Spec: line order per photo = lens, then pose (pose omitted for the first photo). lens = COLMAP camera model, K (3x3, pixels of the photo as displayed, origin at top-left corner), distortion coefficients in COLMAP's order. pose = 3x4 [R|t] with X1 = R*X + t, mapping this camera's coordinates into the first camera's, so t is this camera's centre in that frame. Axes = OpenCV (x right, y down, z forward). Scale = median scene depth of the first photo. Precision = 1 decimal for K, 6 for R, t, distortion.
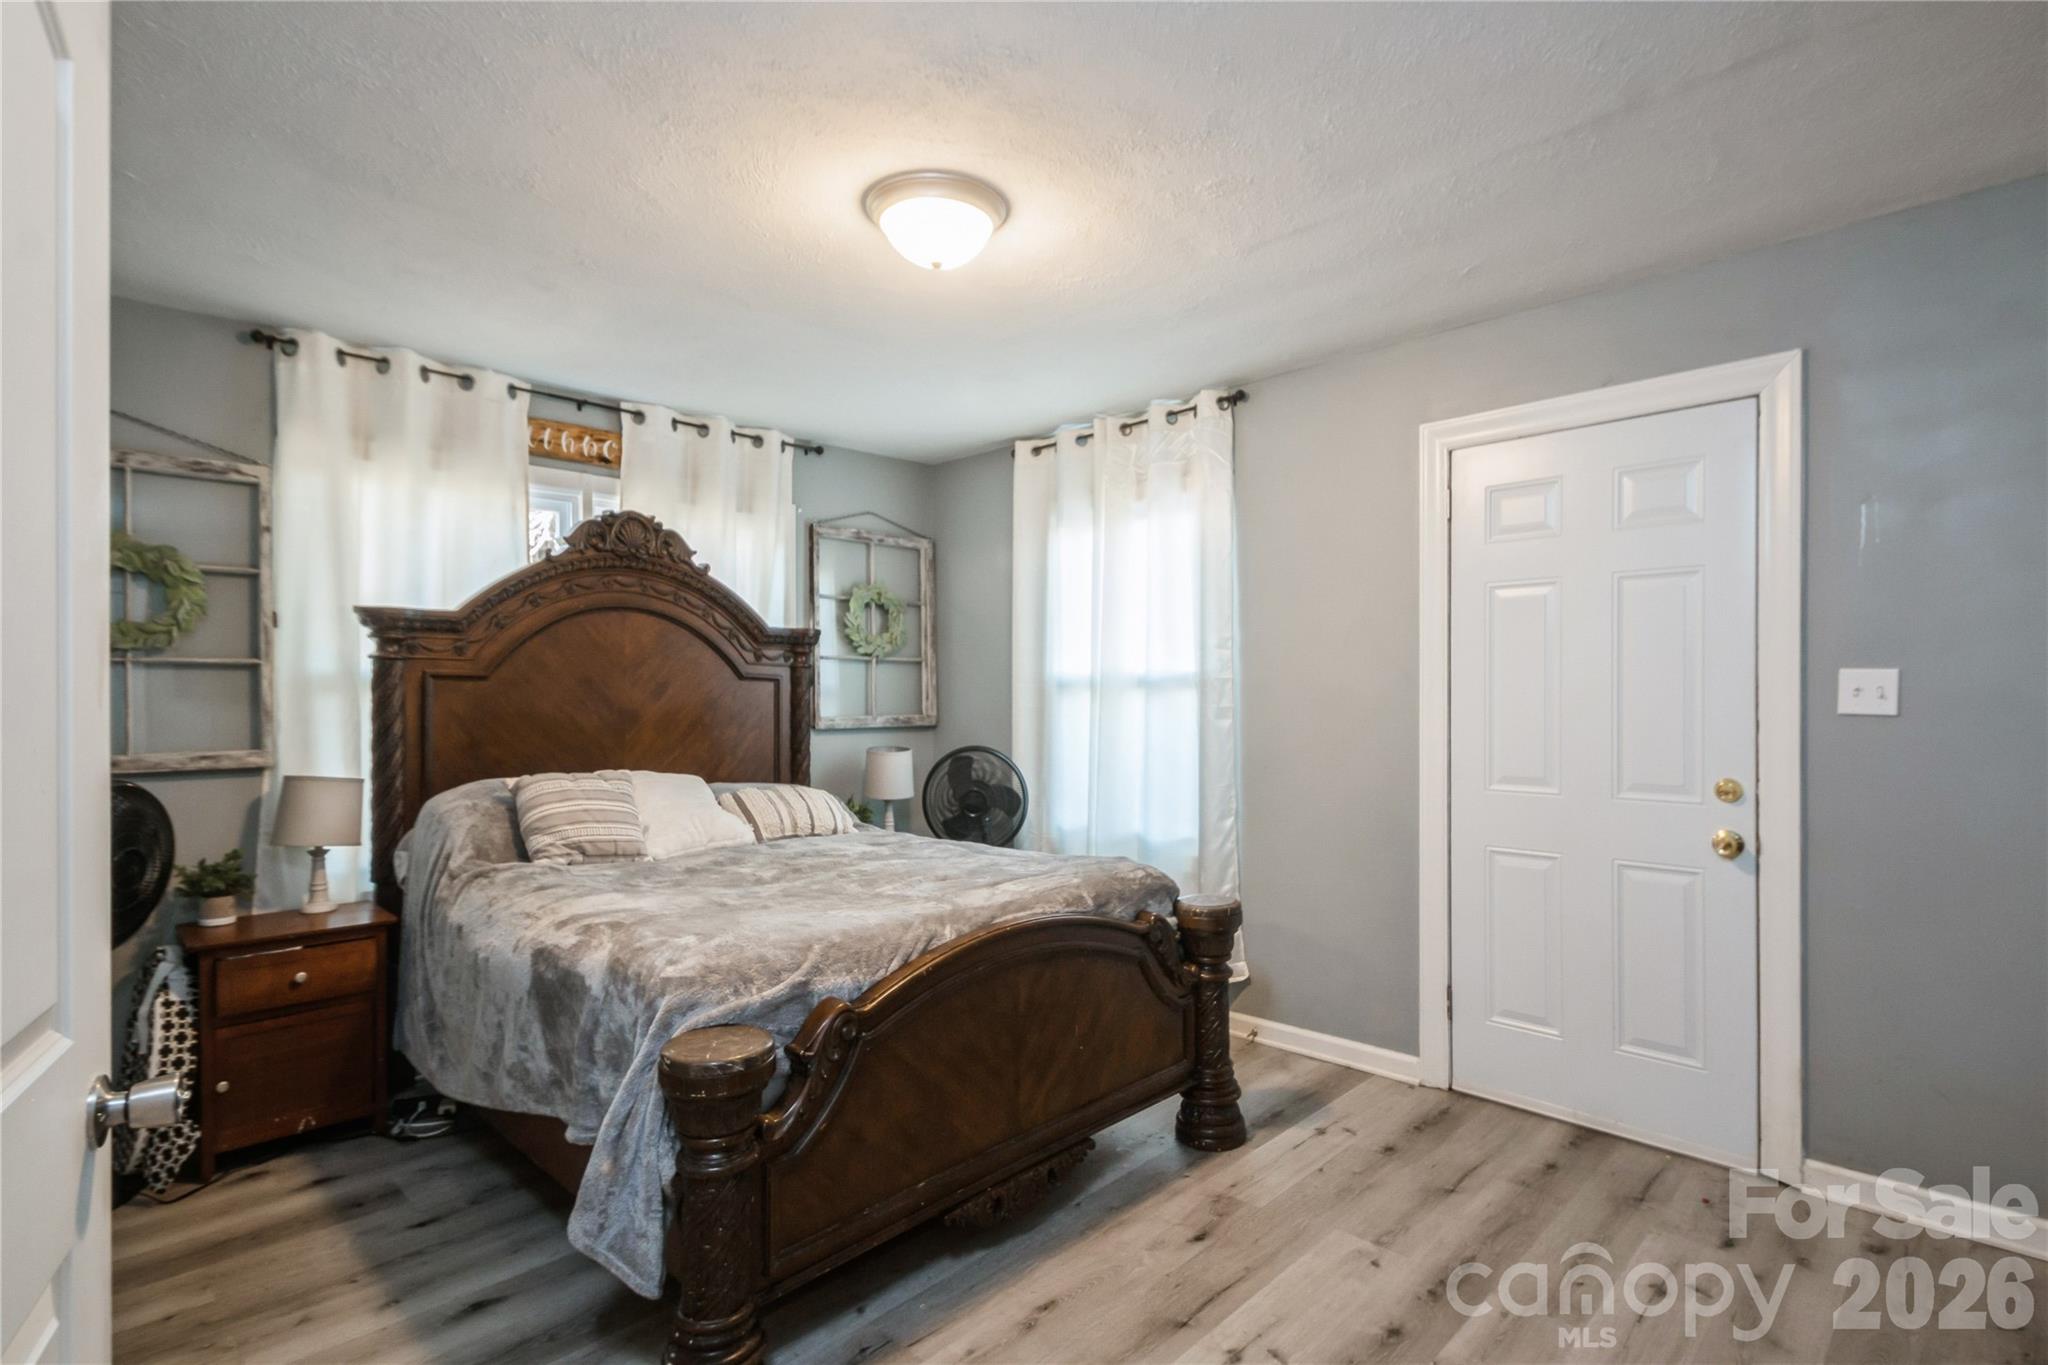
lens RADIAL K [[969.1, 0, 1026.2], [0, 969.1, 675.6], [0, 0, 1]] dist [0.002376, 0.000310]
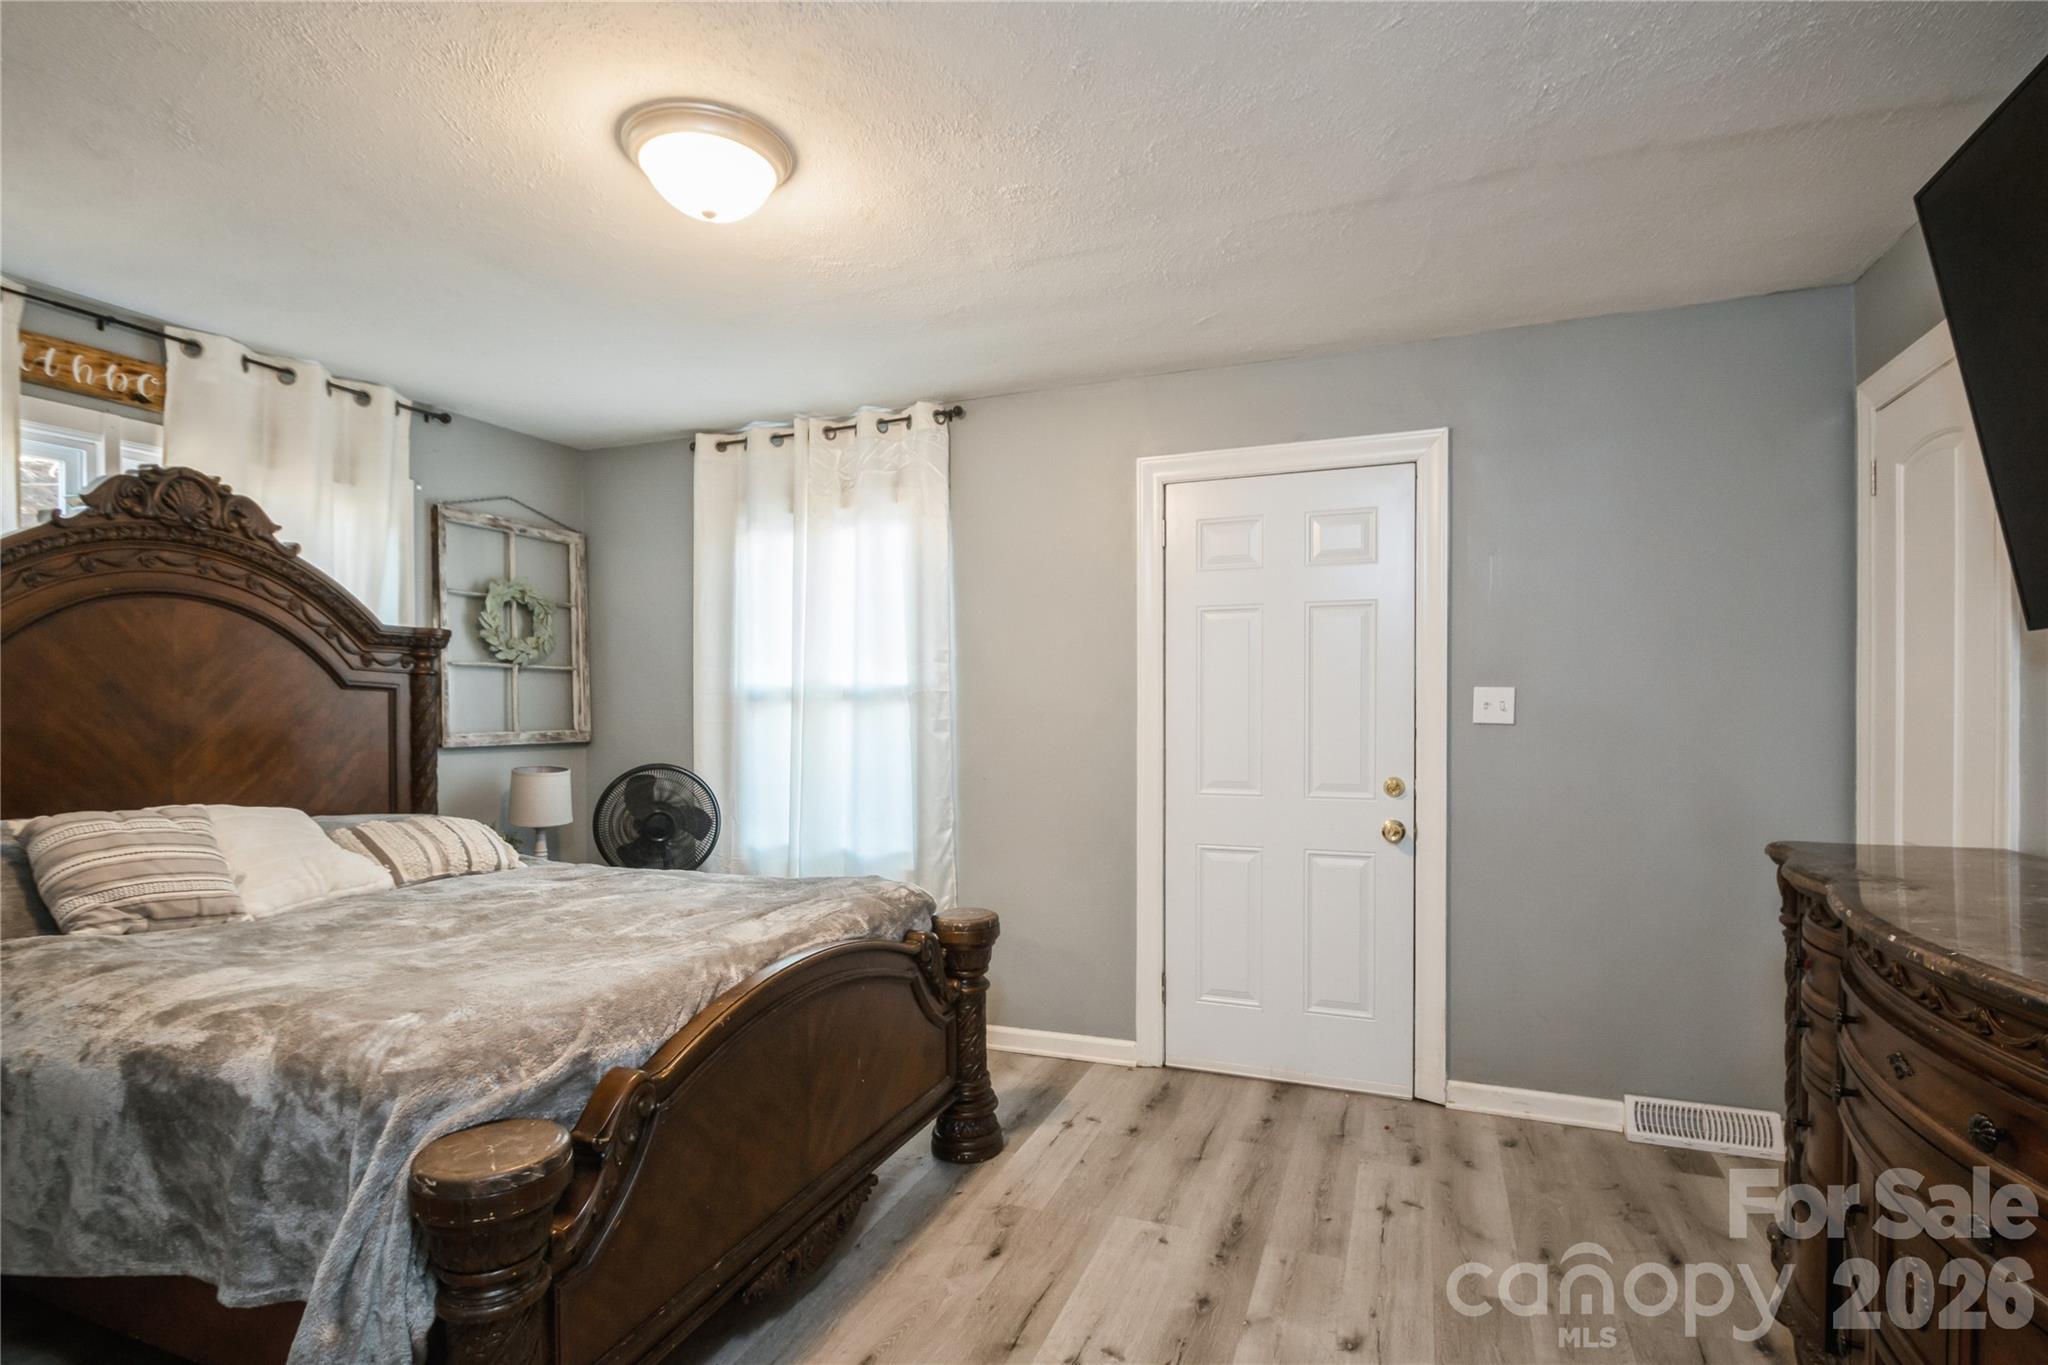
lens RADIAL K [[946.6, 0, 1017.7], [0, 946.6, 703.8], [0, 0, 1]] dist [0.000028, -0.013552]
pose [[0.920490, 0.003676, 0.390748, -0.115772], [-0.009036, 0.999889, 0.011880, 0.003426], [-0.390661, -0.014466, 0.920421, 0.069510]]
